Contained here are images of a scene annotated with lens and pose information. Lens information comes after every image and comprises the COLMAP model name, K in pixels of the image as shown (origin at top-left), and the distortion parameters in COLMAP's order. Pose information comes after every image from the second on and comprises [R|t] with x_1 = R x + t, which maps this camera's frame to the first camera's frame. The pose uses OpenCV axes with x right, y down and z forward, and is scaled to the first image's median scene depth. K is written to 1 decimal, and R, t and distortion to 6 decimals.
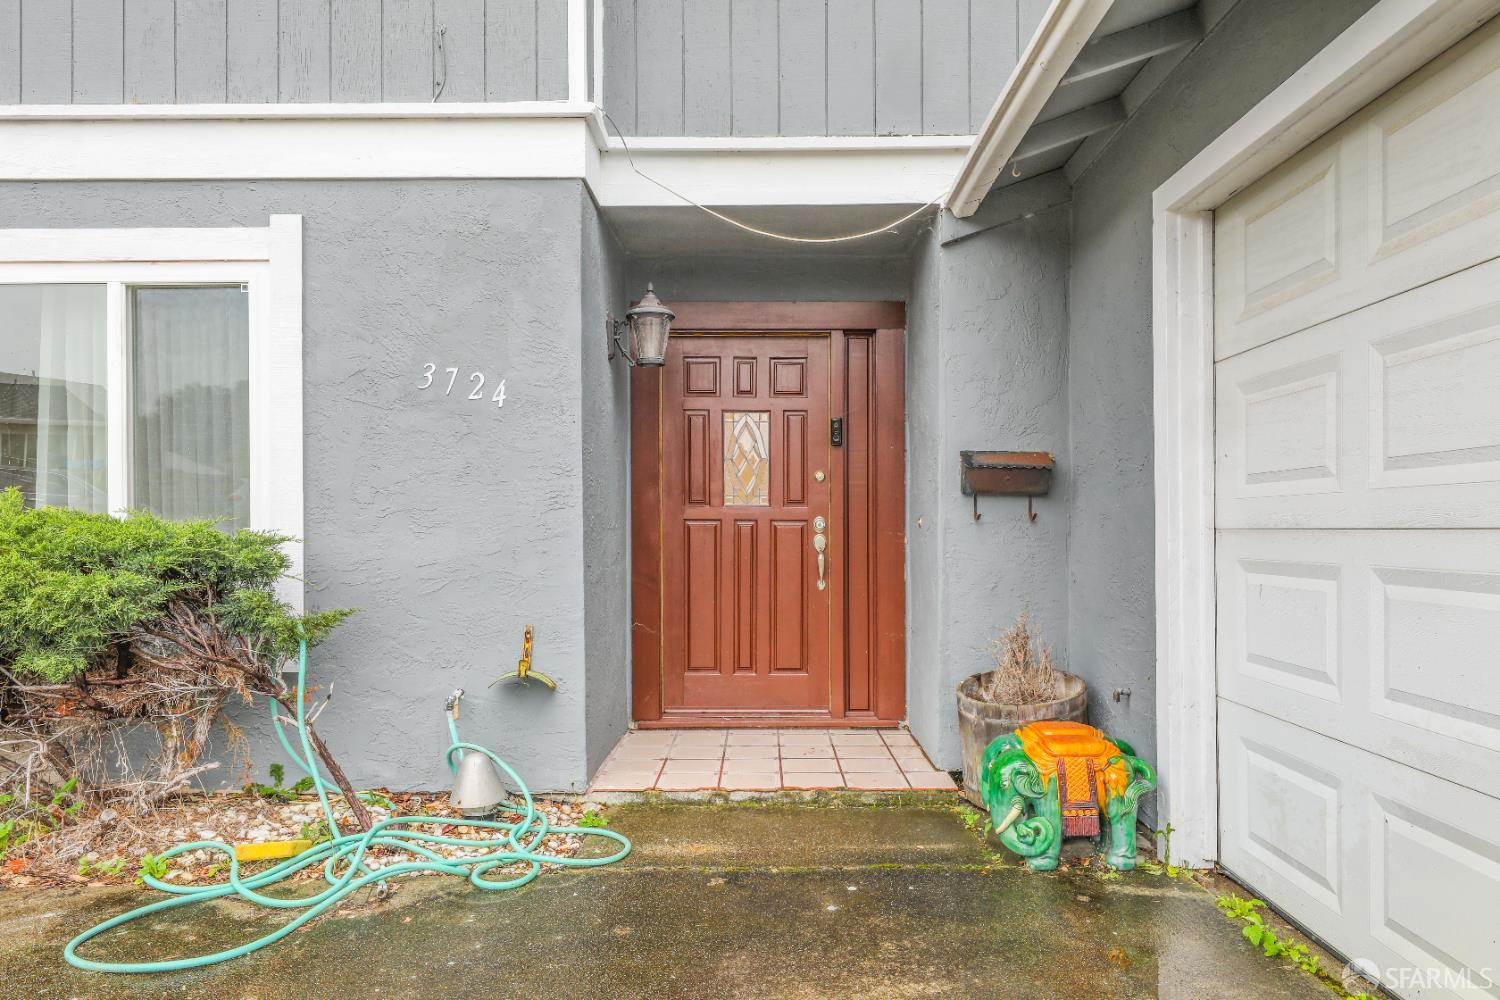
lens RADIAL K [[1036.2, 0, 752.3], [0, 1036.2, 526.7], [0, 0, 1]] dist [0.000759, -0.000080]
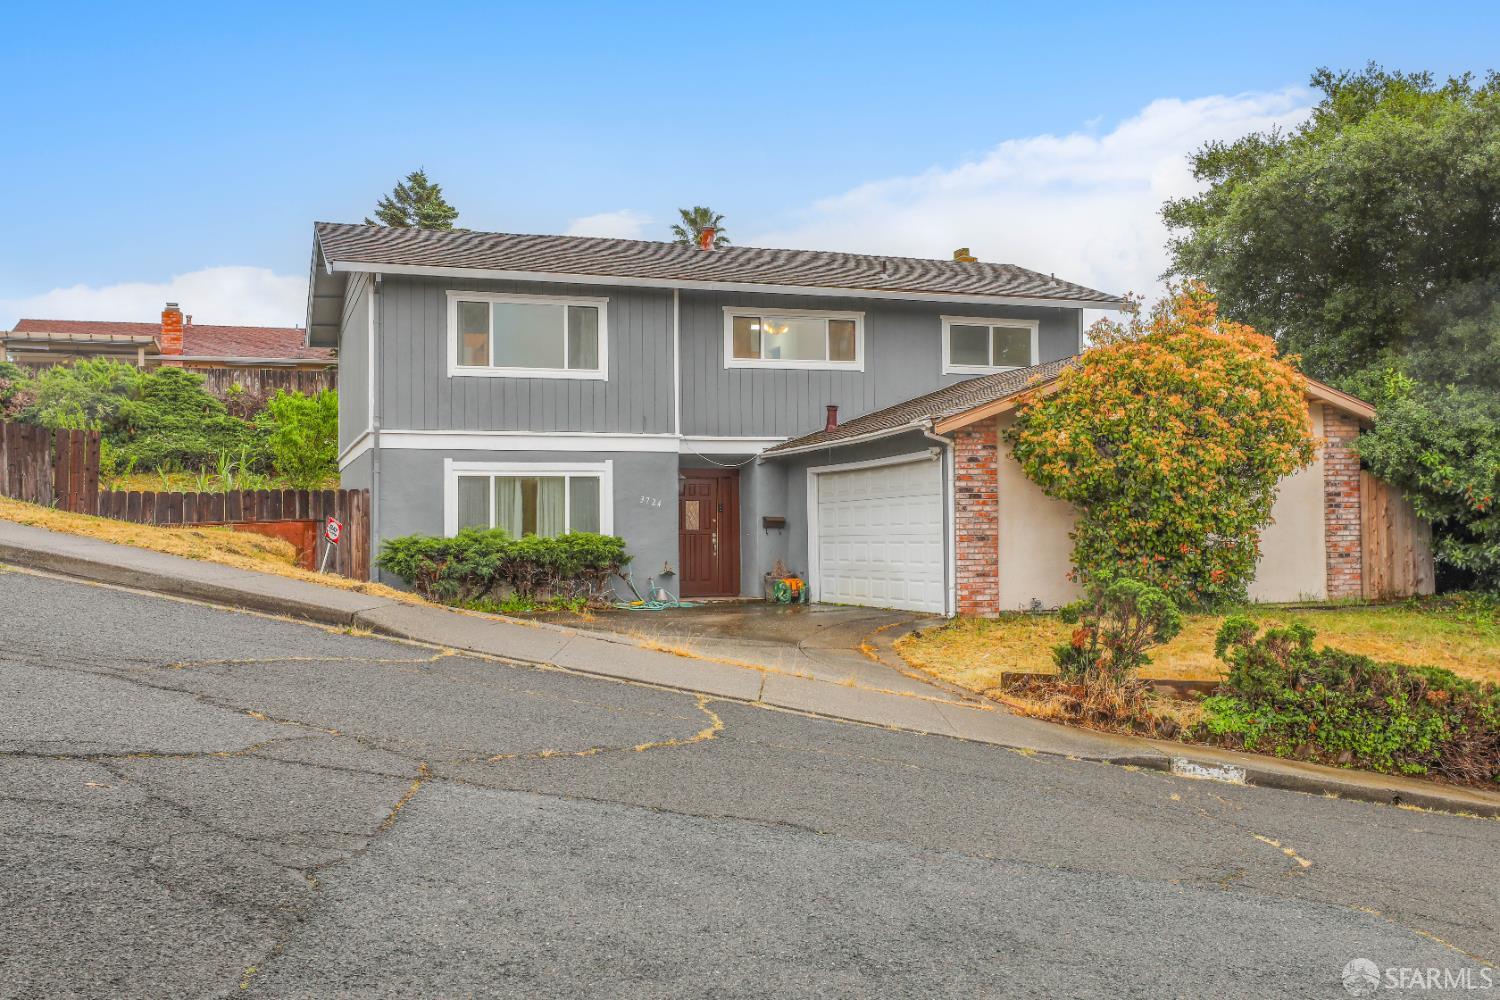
lens RADIAL K [[1502.3, 0, 750.0], [0, 1502.3, 500.0], [0, 0, 1]] dist [-0.000127, -0.000072]
pose [[0.943444, 0.002569, 0.331522, -1.886247], [0.006863, 0.999604, -0.027278, 0.021175], [-0.331461, 0.028010, 0.943053, -4.757504]]
